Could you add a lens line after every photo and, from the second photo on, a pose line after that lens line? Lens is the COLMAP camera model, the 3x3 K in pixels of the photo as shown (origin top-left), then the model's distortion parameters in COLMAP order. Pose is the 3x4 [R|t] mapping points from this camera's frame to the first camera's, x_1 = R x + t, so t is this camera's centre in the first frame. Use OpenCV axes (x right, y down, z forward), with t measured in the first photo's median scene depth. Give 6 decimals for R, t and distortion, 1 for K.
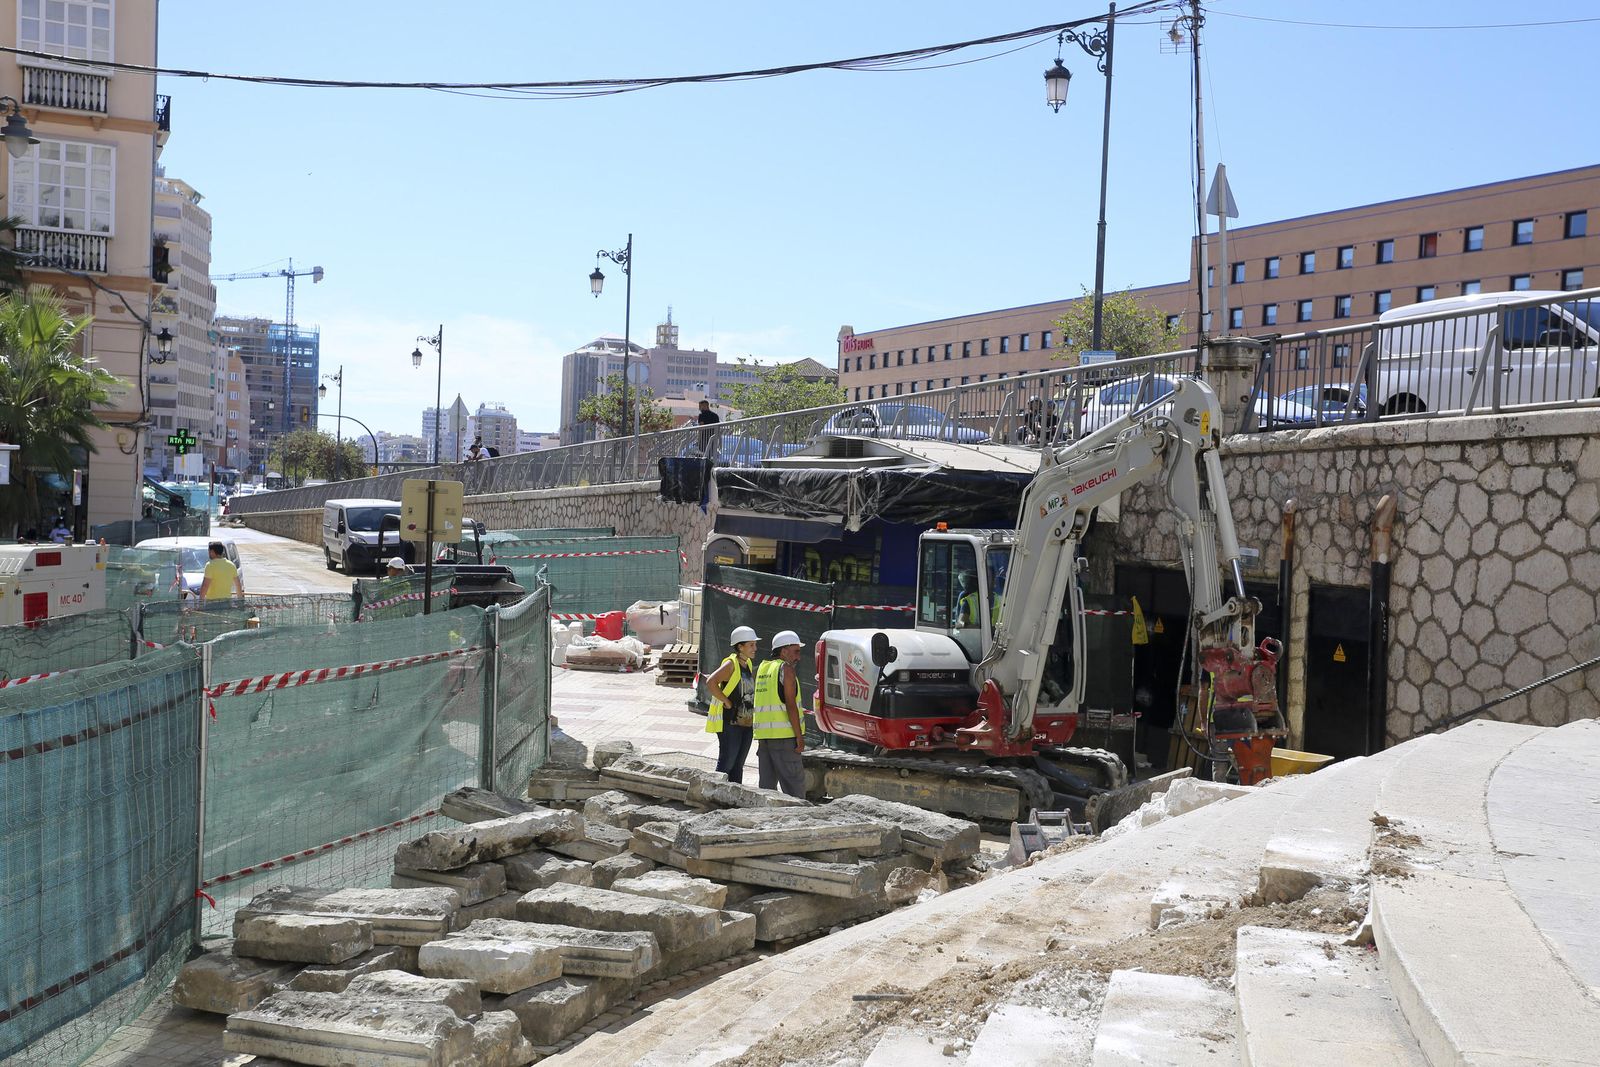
lens RADIAL K [[1736.6, 0, 800.0], [0, 1736.6, 533.5], [0, 0, 1]] dist [0.066770, 0.005273]
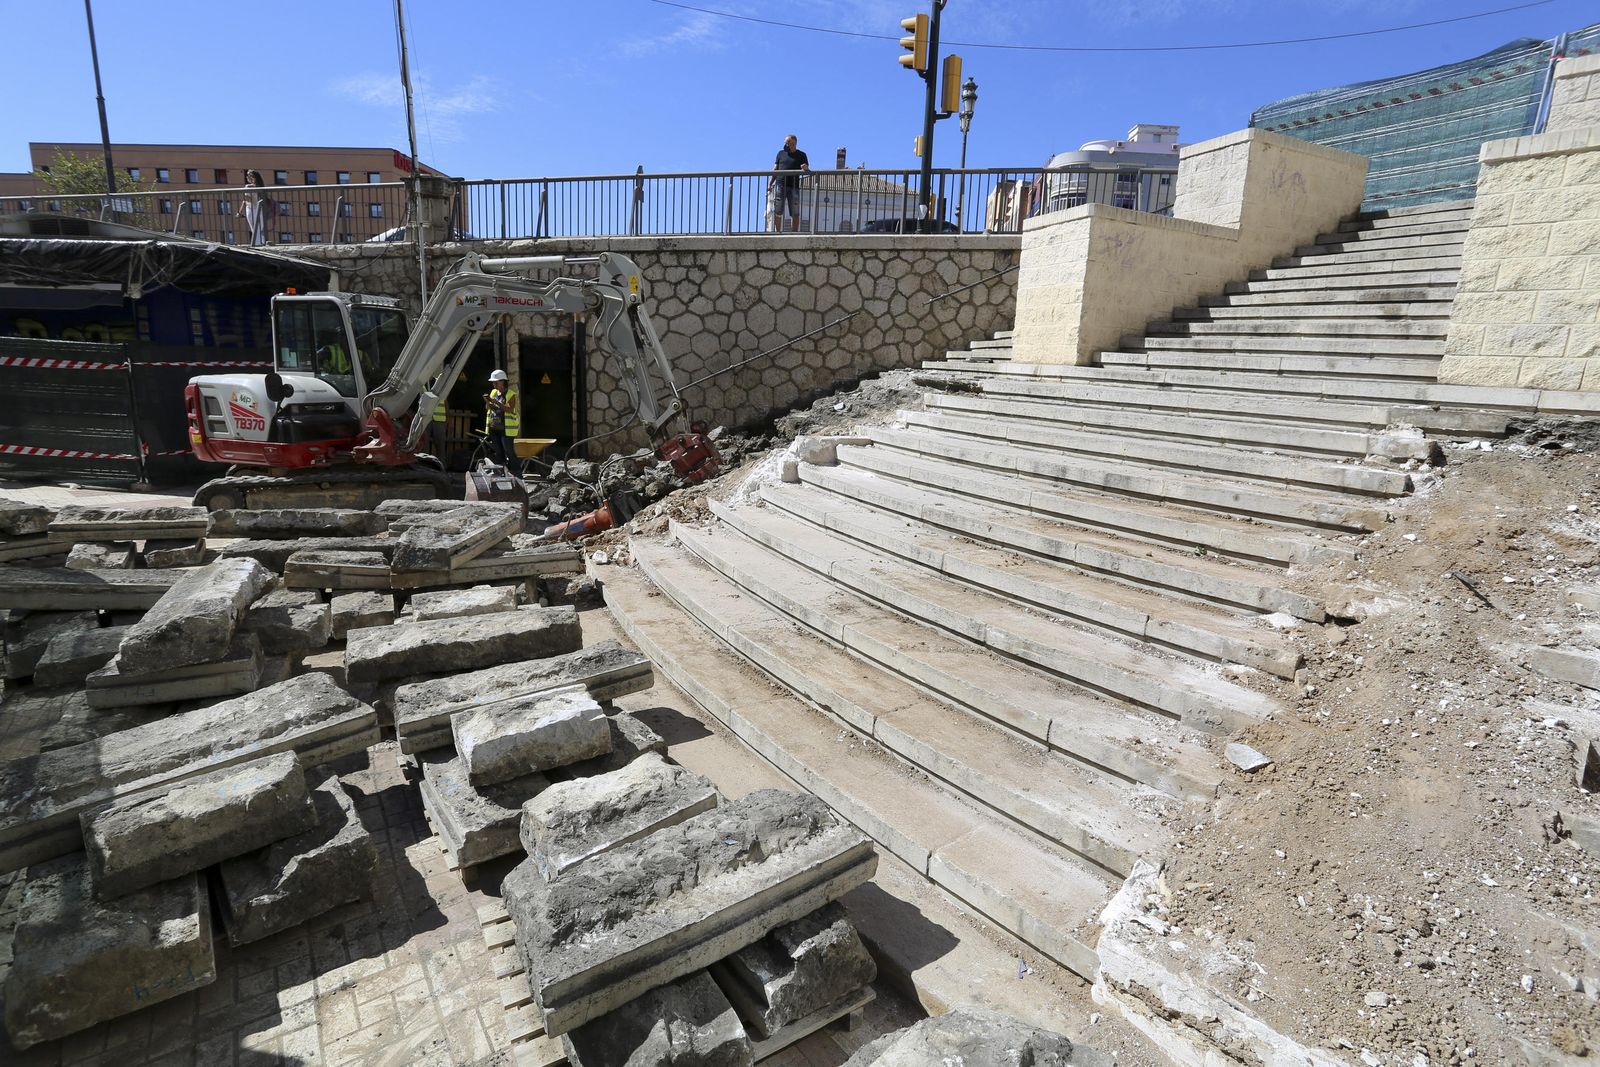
lens RADIAL K [[775.9, 0, 804.4], [0, 775.9, 527.0], [0, 0, 1]] dist [-0.073224, 0.033631]
pose [[0.512129, -0.195573, 0.836346, -0.227940], [-0.001455, 0.973533, 0.228544, 0.039969], [-0.858907, -0.118261, 0.498290, 0.416364]]
